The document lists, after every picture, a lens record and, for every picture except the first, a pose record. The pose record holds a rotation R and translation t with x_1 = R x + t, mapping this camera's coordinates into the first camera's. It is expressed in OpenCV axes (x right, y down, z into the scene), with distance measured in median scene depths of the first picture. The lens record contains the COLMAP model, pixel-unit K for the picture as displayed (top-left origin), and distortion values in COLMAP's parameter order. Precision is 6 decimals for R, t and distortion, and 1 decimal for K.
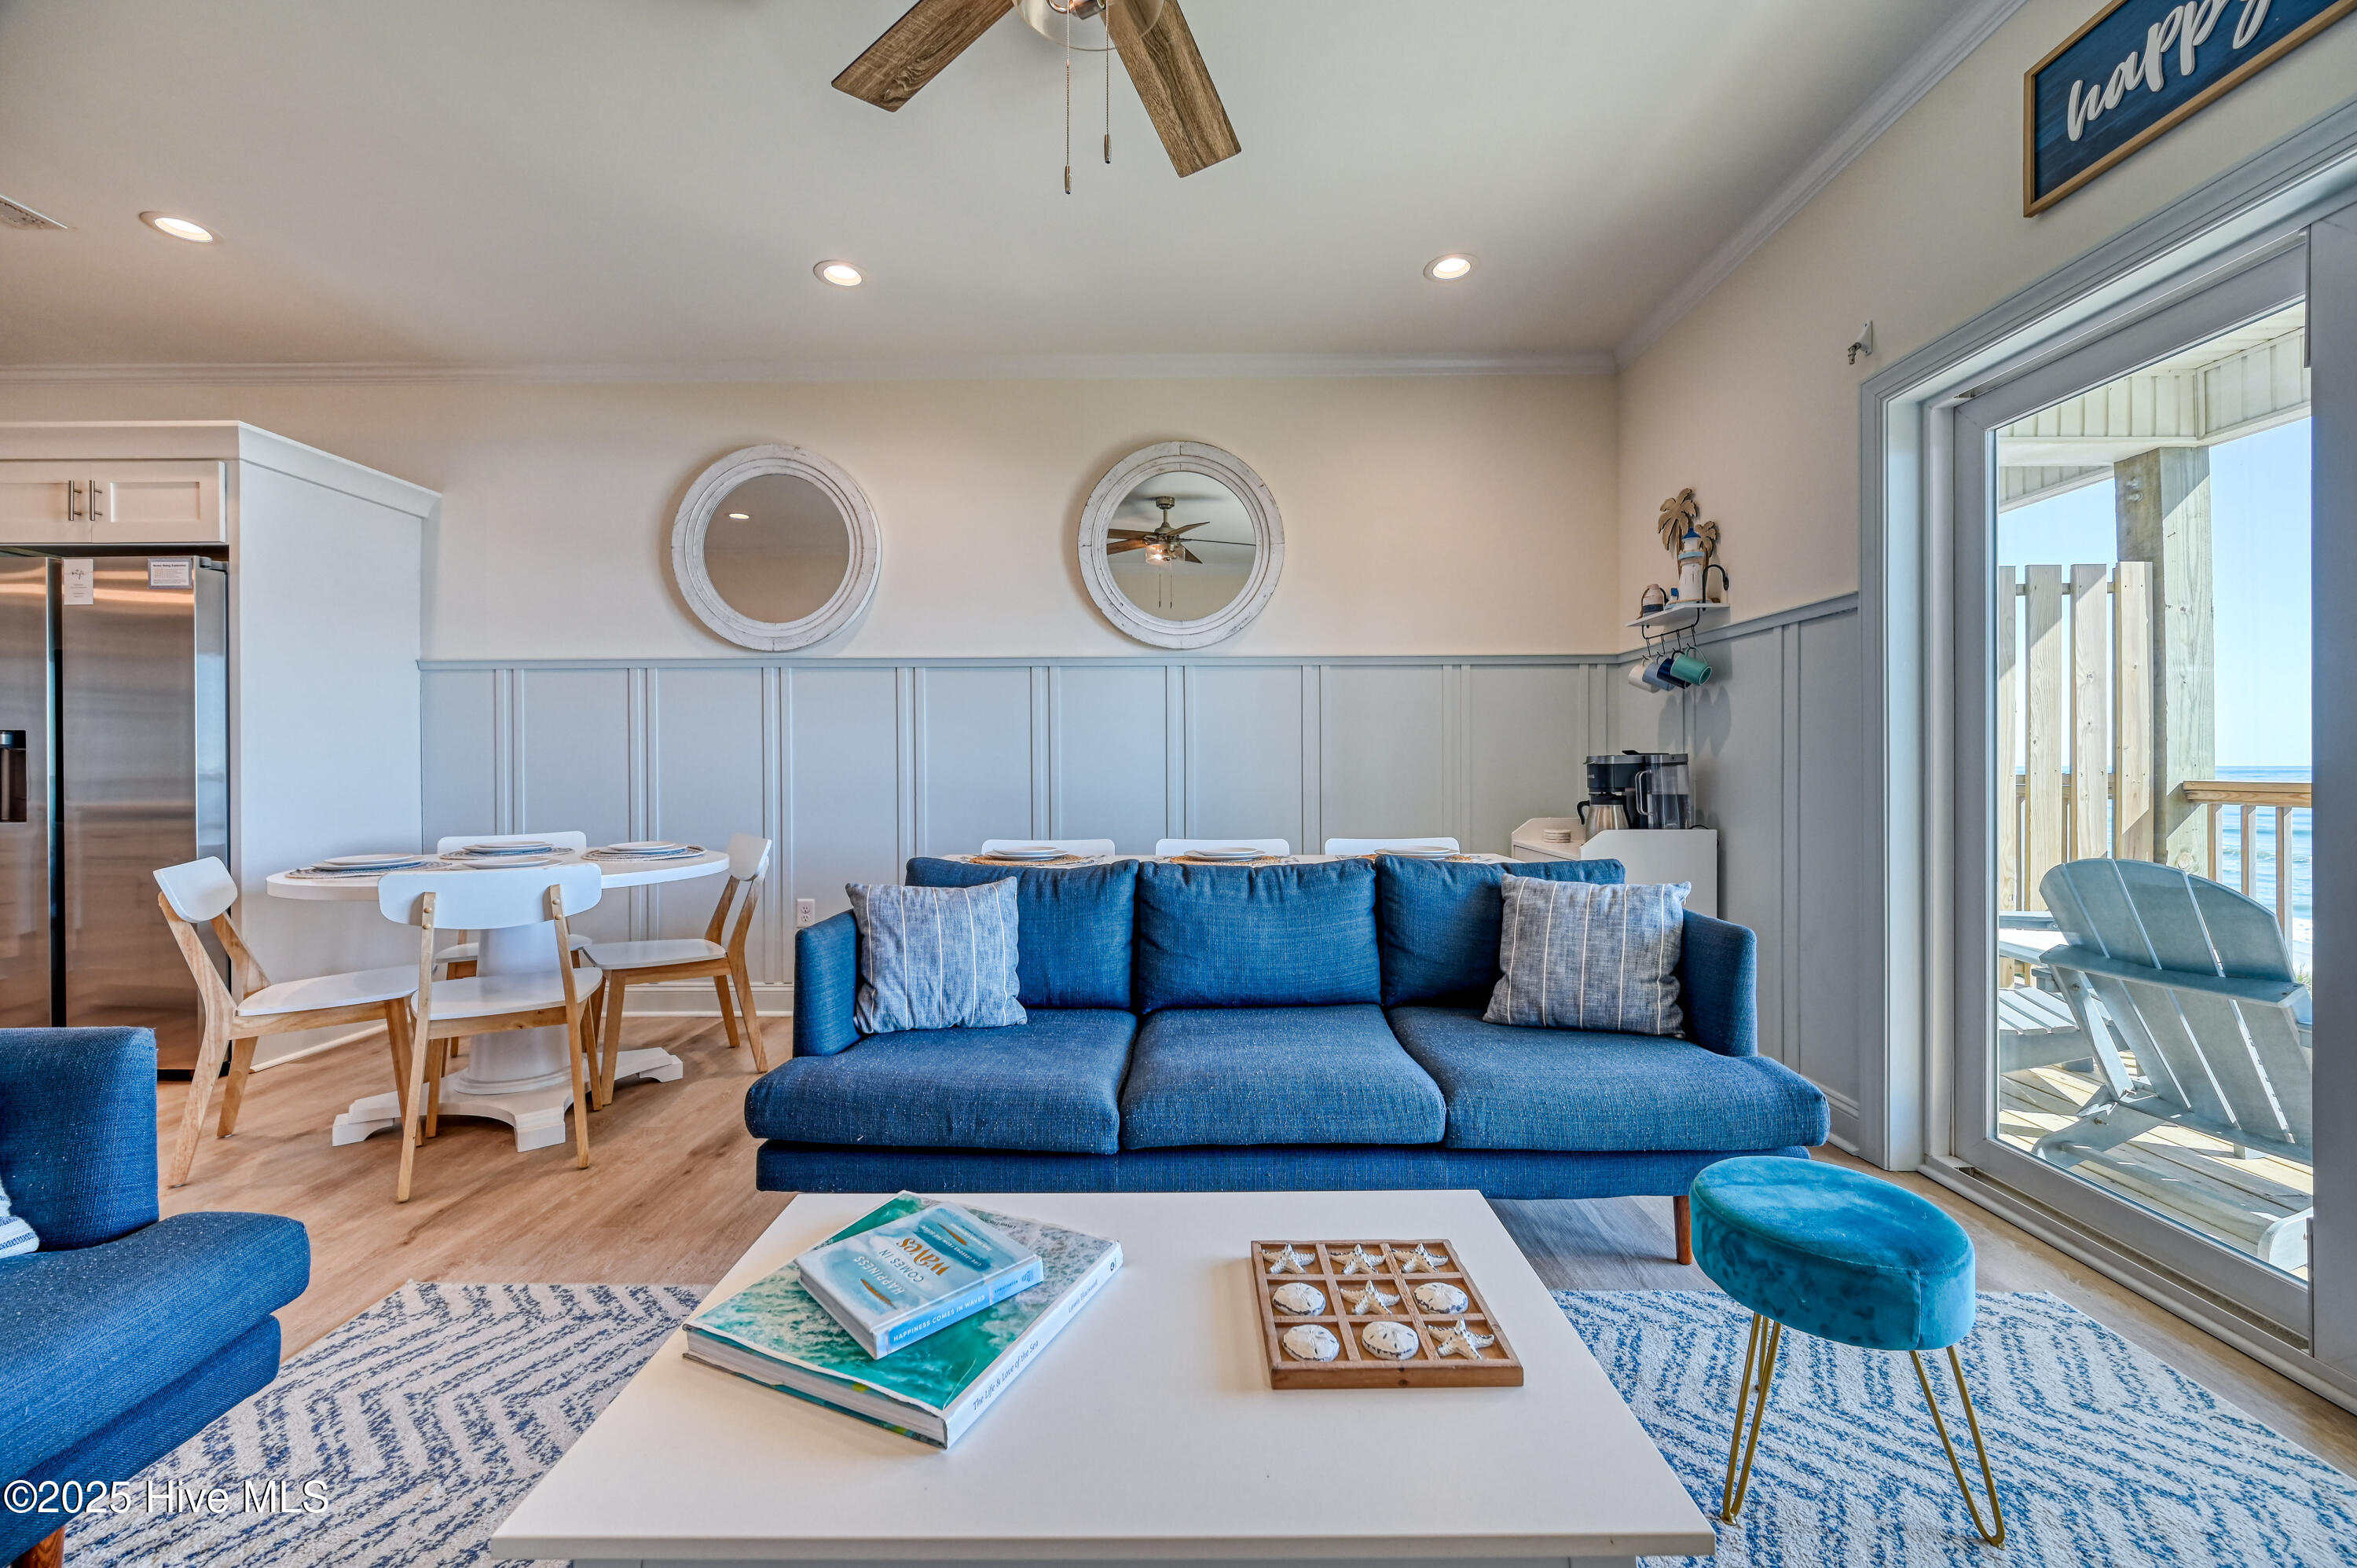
lens RADIAL K [[936.6, 0, 1181.5], [0, 936.6, 769.0], [0, 0, 1]] dist [-0.000248, 0.000638]
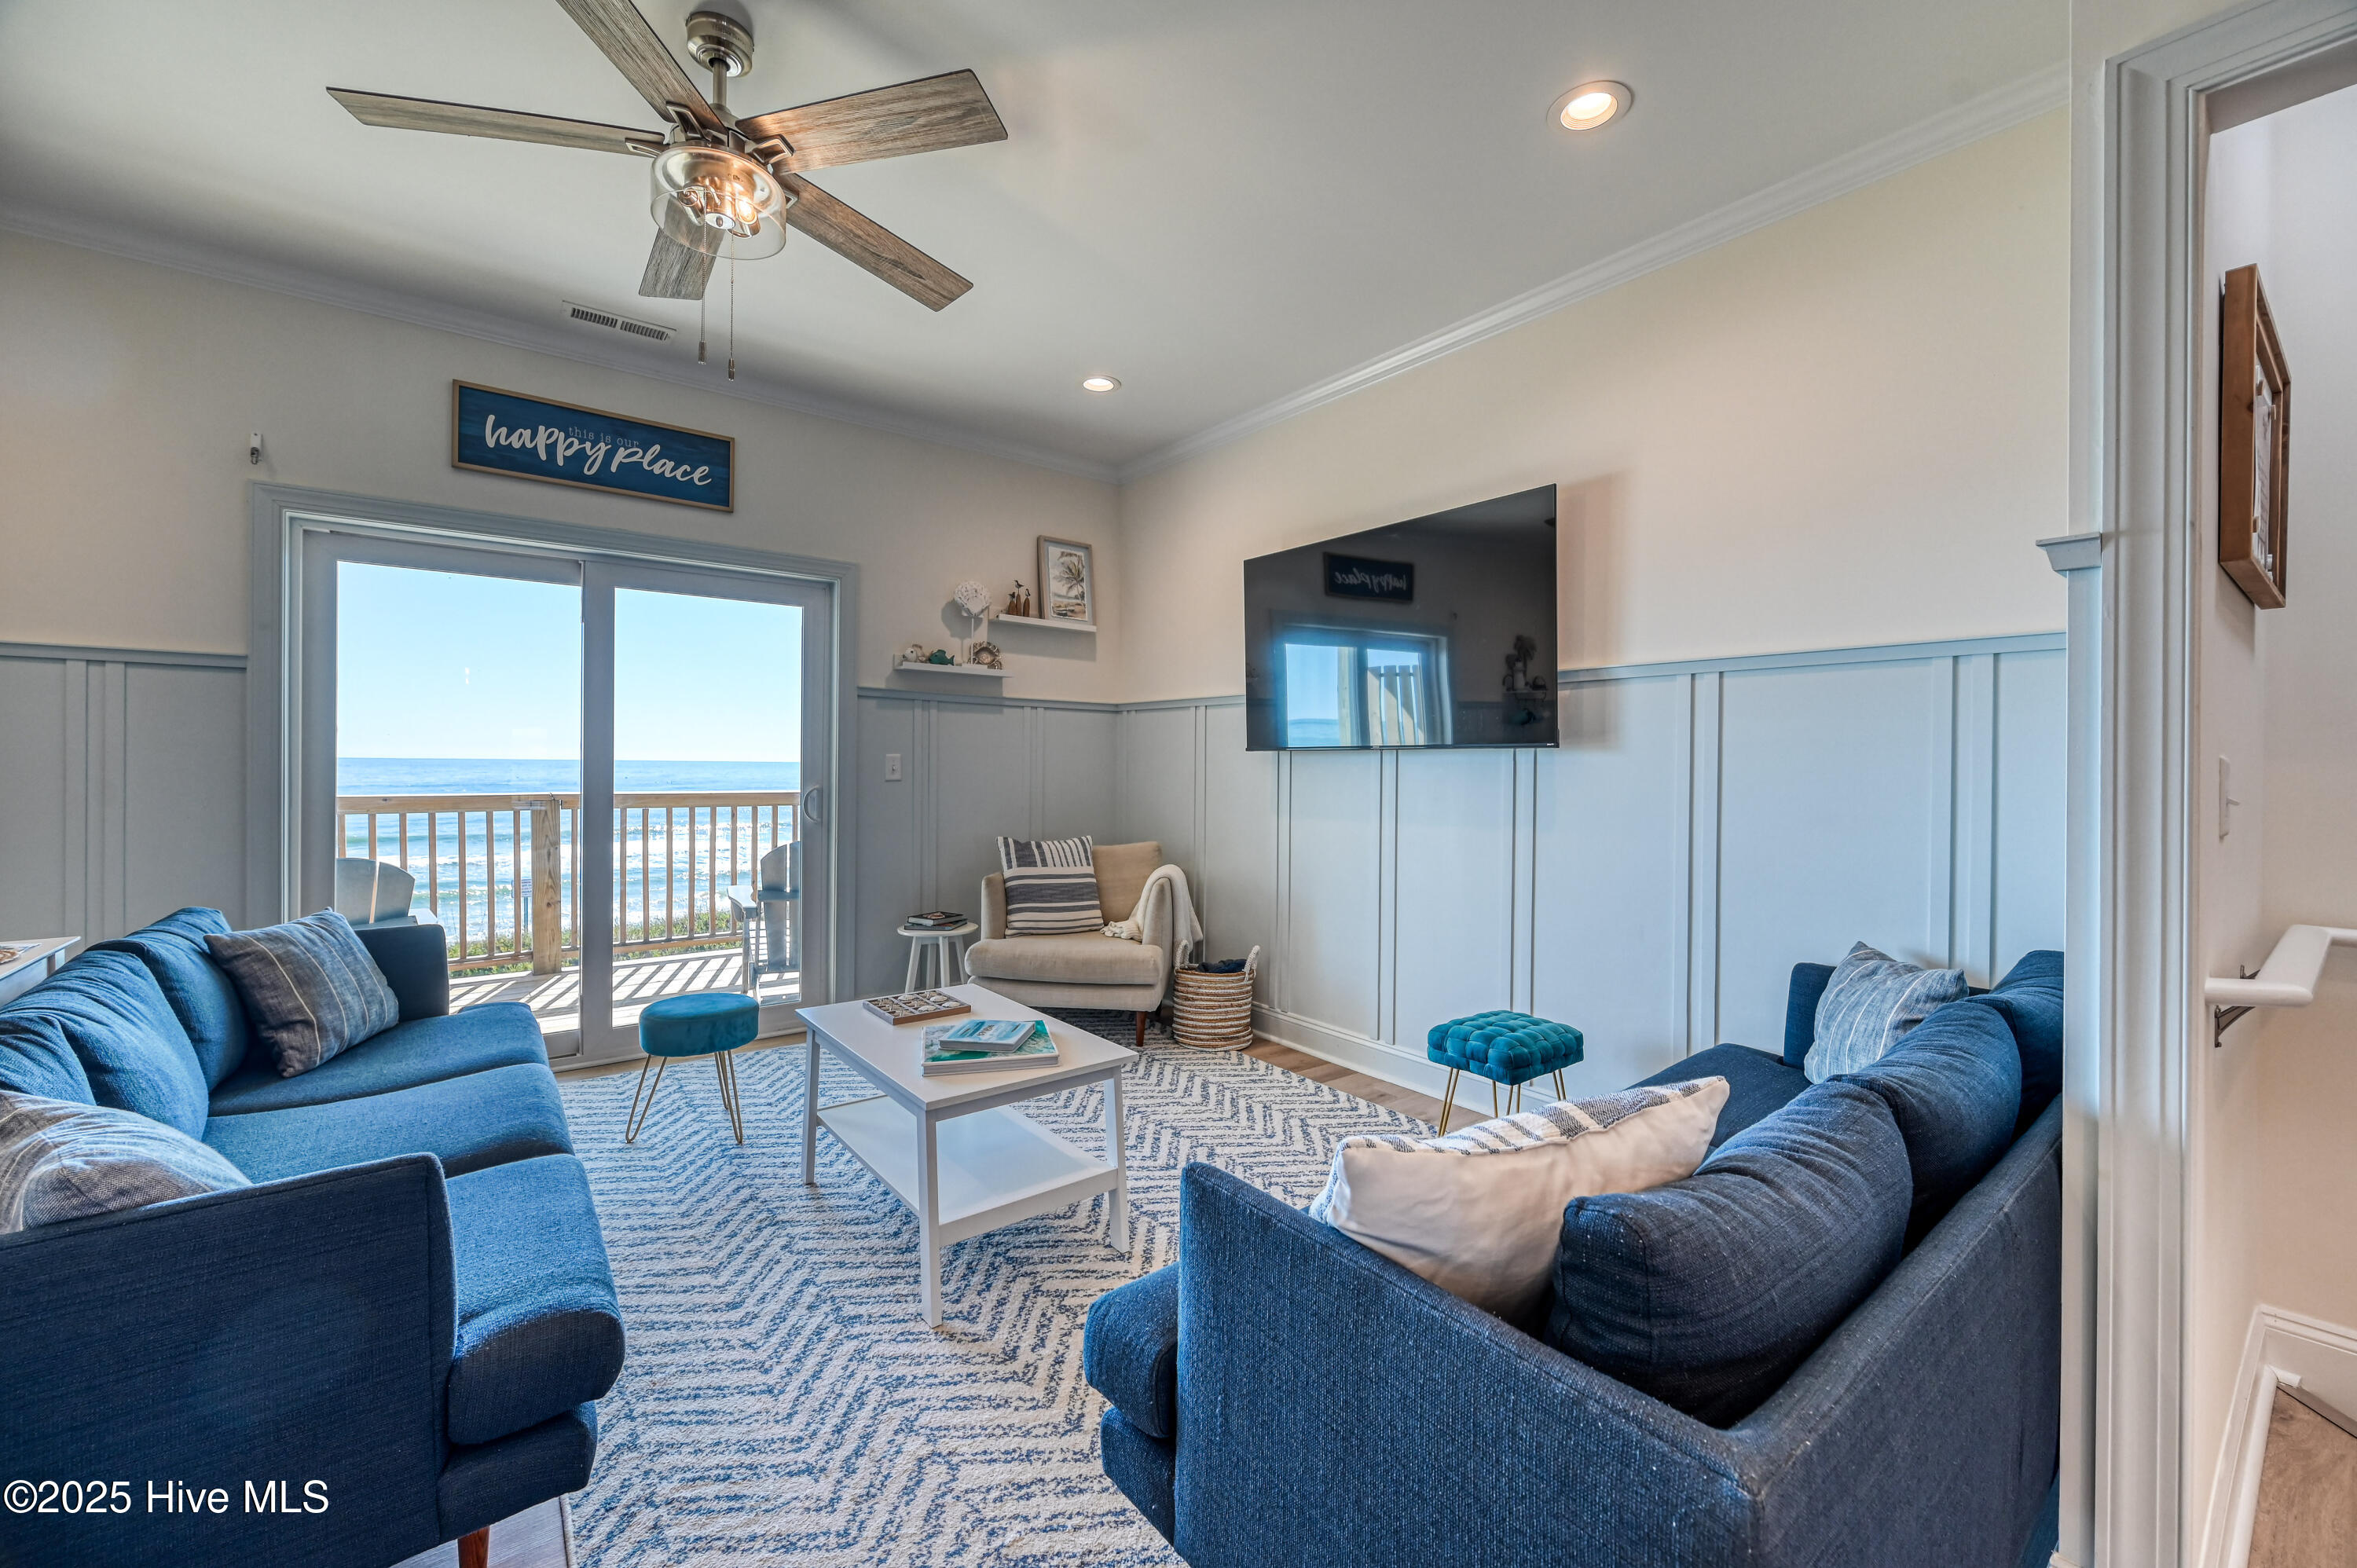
lens RADIAL K [[936.6, 0, 1175.5], [0, 936.6, 772.1], [0, 0, 1]] dist [-0.000248, 0.000638]
pose [[-0.621431, -0.010771, 0.783395, -0.941270], [-0.004417, 0.999938, 0.010245, -0.058713], [-0.783456, 0.002907, -0.621440, 0.816694]]
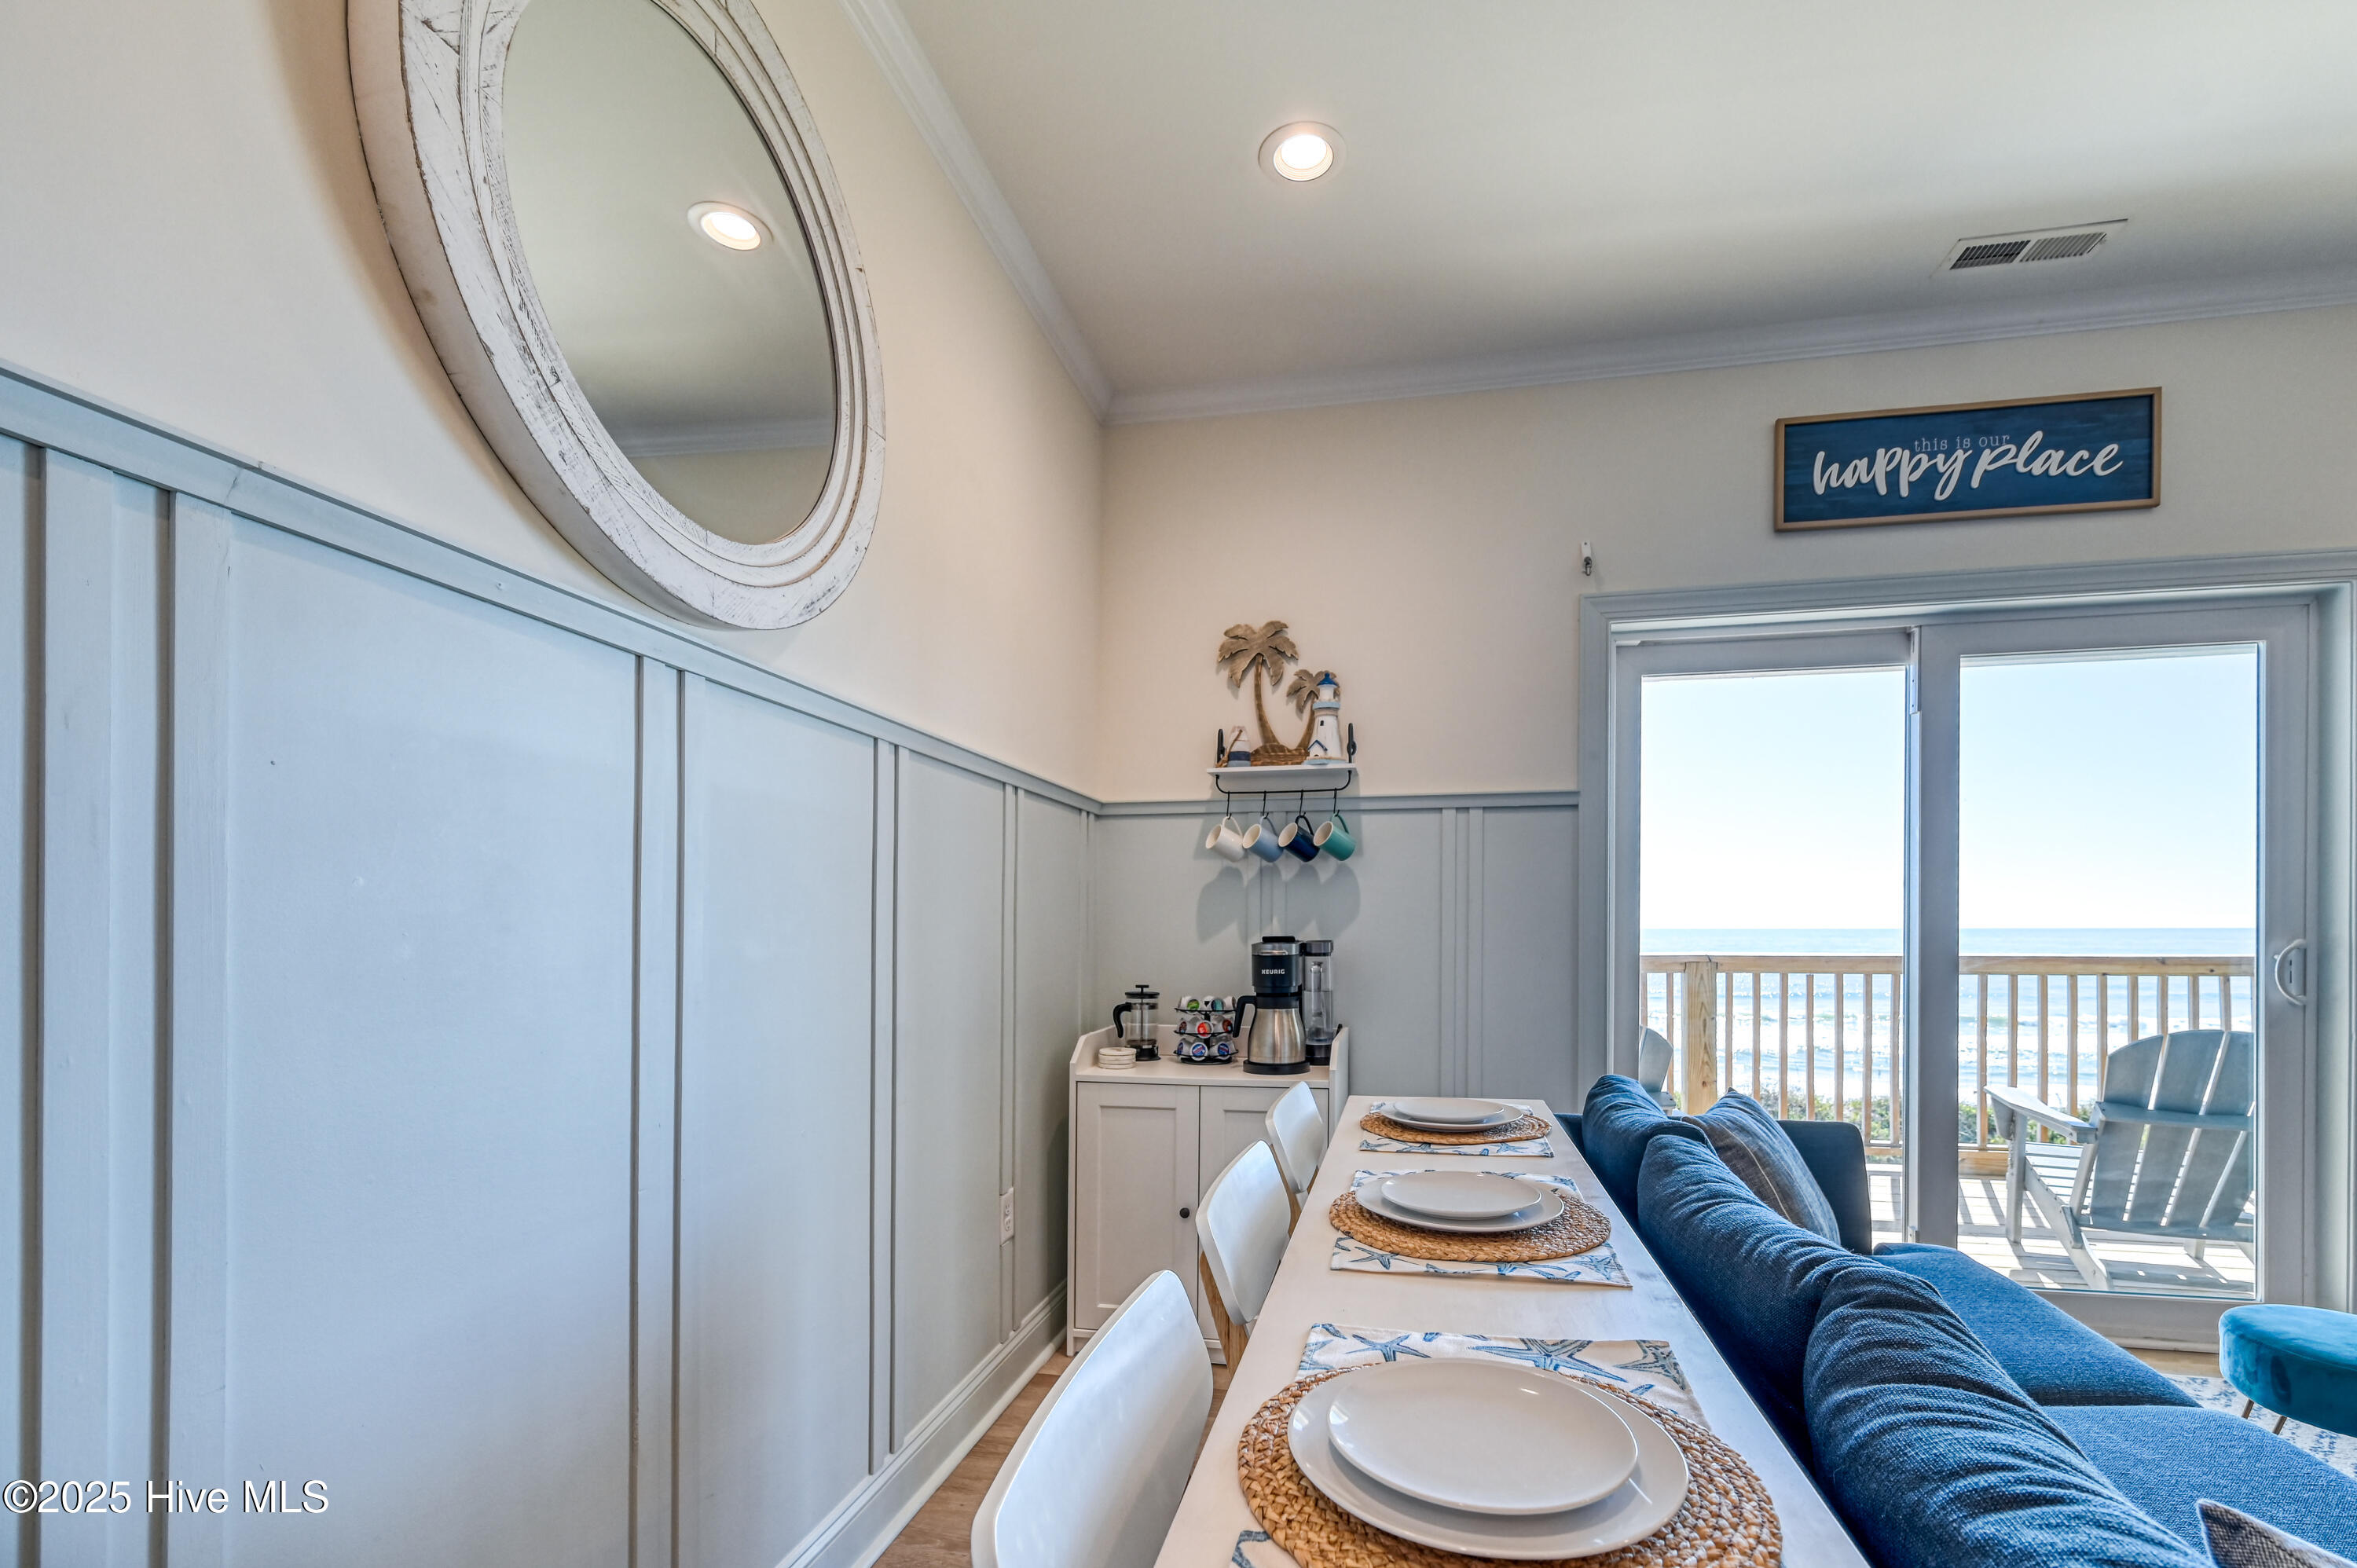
lens RADIAL K [[1017.0, 0, 1228.8], [0, 1017.0, 922.8], [0, 0, 1]] dist [0.010252, -0.002402]
pose [[0.167465, 0.005227, 0.985864, -0.483649], [0.005791, 0.999963, -0.006286, -0.034673], [-0.985861, 0.006762, 0.167428, 1.200468]]
